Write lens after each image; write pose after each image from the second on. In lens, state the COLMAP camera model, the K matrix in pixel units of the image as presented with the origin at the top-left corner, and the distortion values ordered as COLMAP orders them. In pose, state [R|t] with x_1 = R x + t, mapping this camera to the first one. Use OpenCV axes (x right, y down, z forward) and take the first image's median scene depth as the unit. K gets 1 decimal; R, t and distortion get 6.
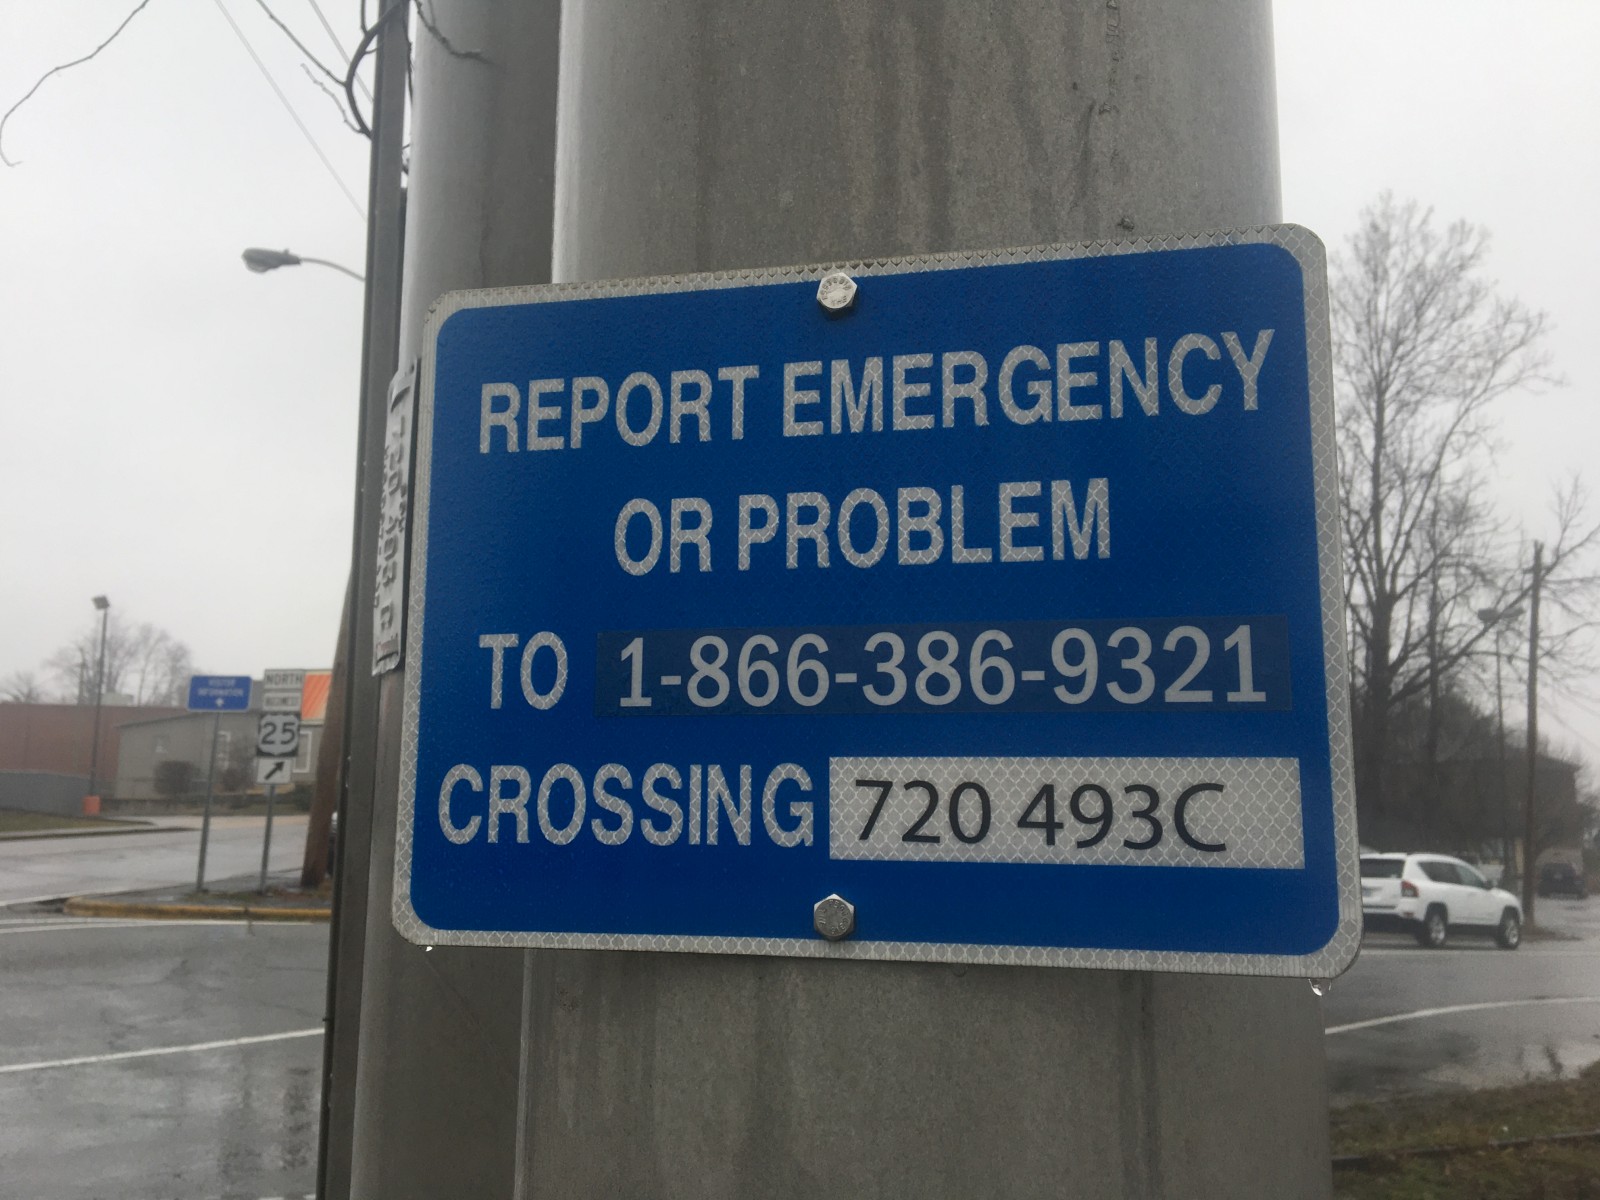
lens RADIAL K [[1349.9, 0, 741.3], [0, 1349.9, 579.1], [0, 0, 1]] dist [0.032605, -0.001685]
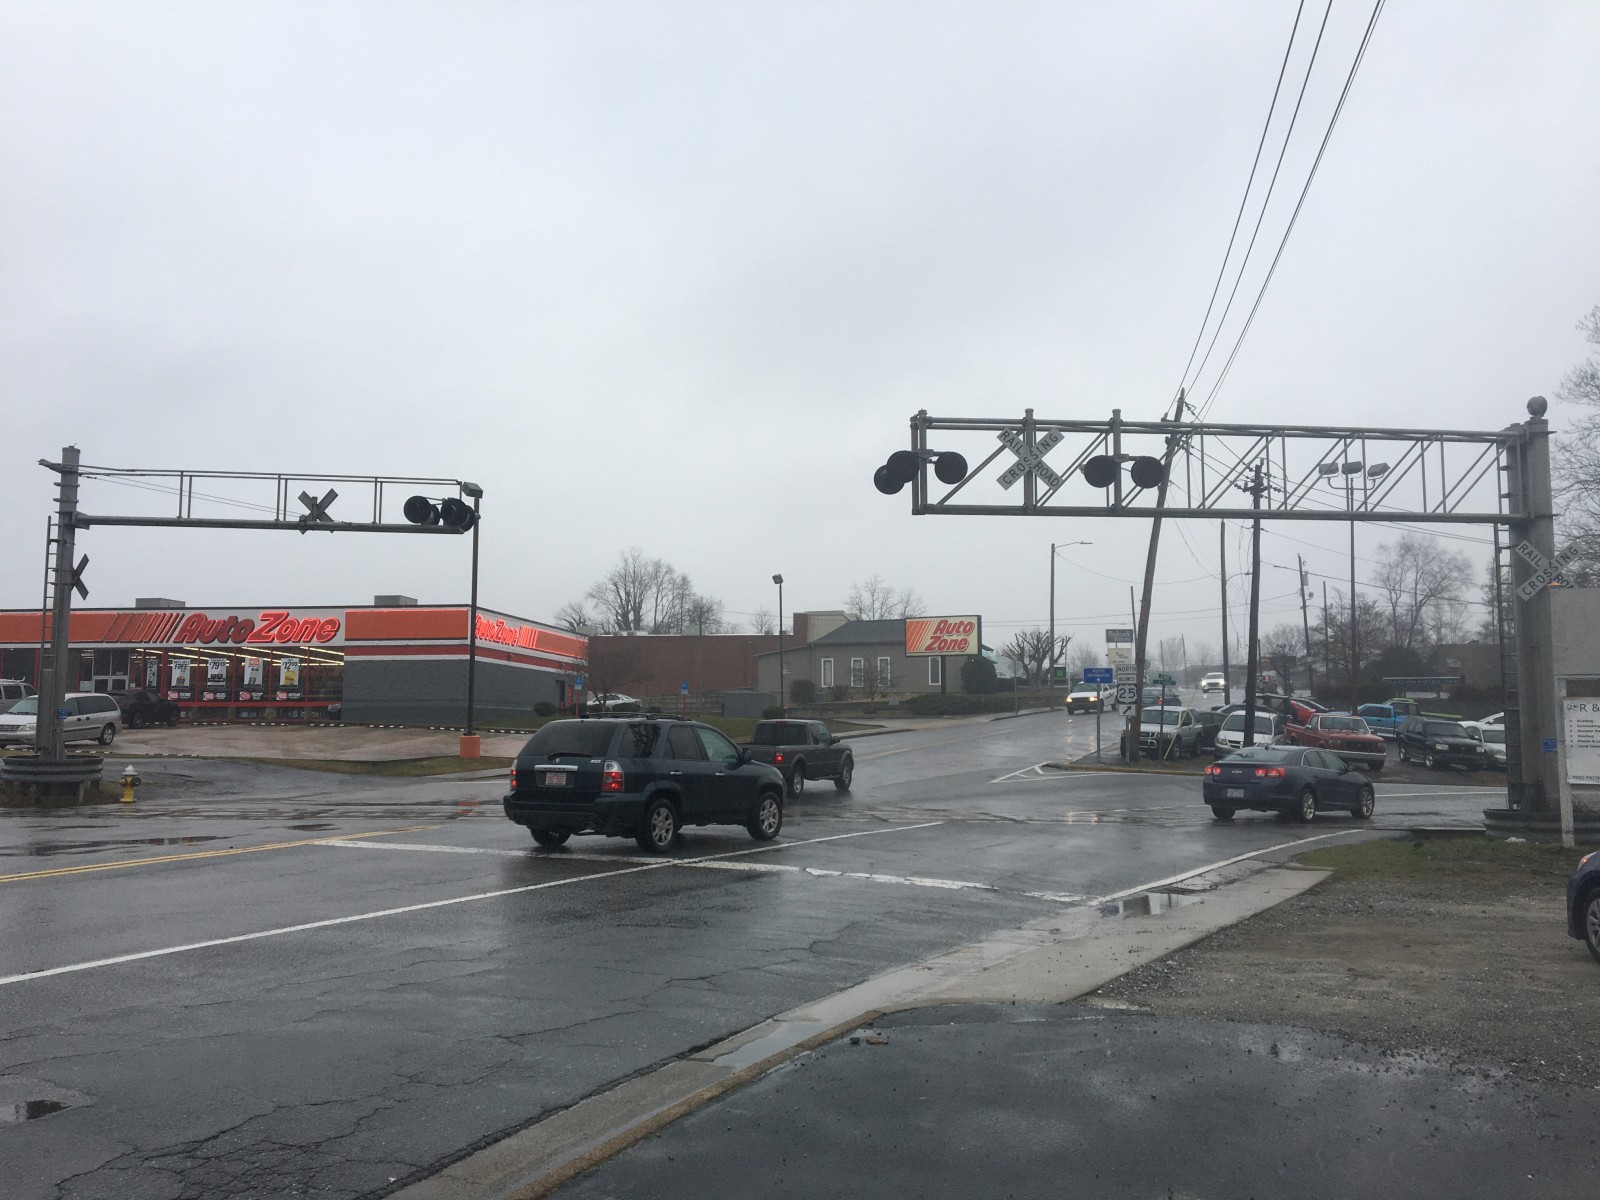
lens RADIAL K [[1340.1, 0, 765.9], [0, 1340.1, 593.4], [0, 0, 1]] dist [0.105400, -0.144805]
pose [[0.969647, -0.034876, -0.242007, -0.128560], [0.056560, 0.994923, 0.083237, -0.092577], [0.237876, -0.094398, 0.966698, -0.439680]]
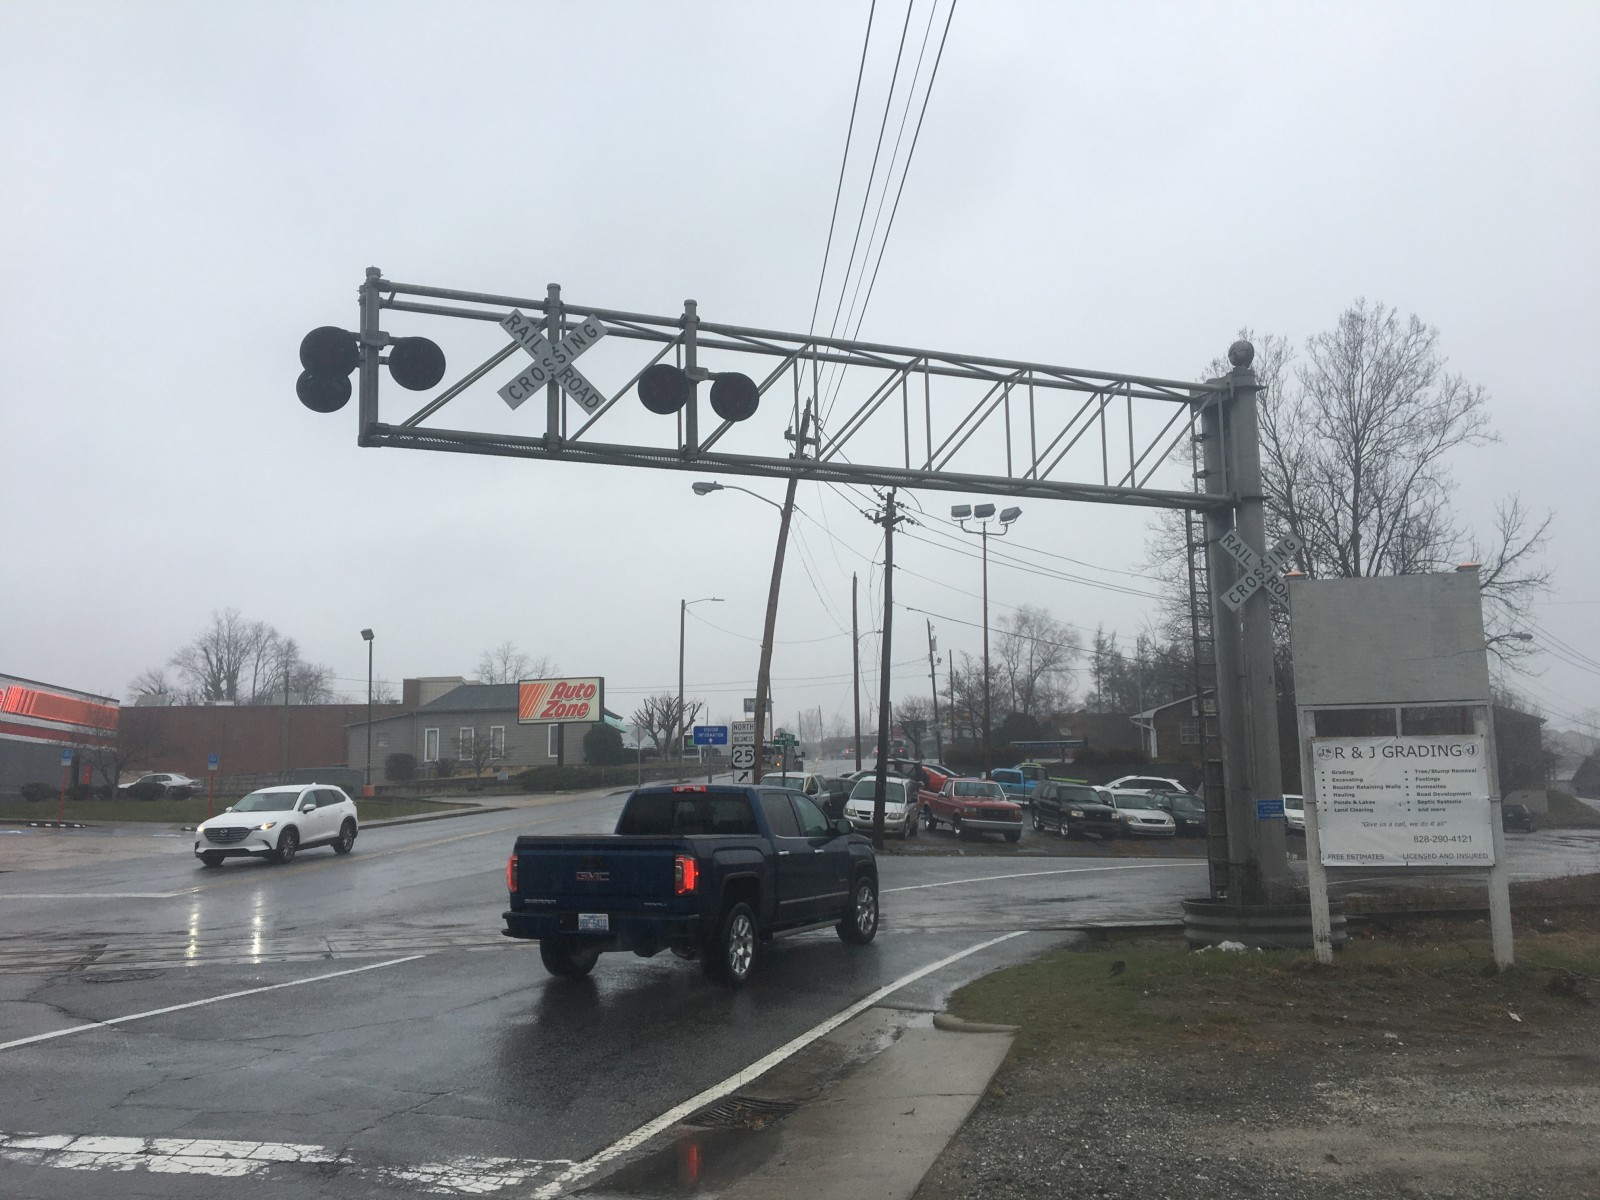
lens RADIAL K [[1340.1, 0, 765.9], [0, 1340.1, 593.4], [0, 0, 1]] dist [0.105400, -0.144805]
pose [[0.999554, -0.026241, 0.014226, -0.113656], [0.025692, 0.998966, 0.037500, -0.061008], [-0.015196, -0.037118, 0.999195, -0.285325]]
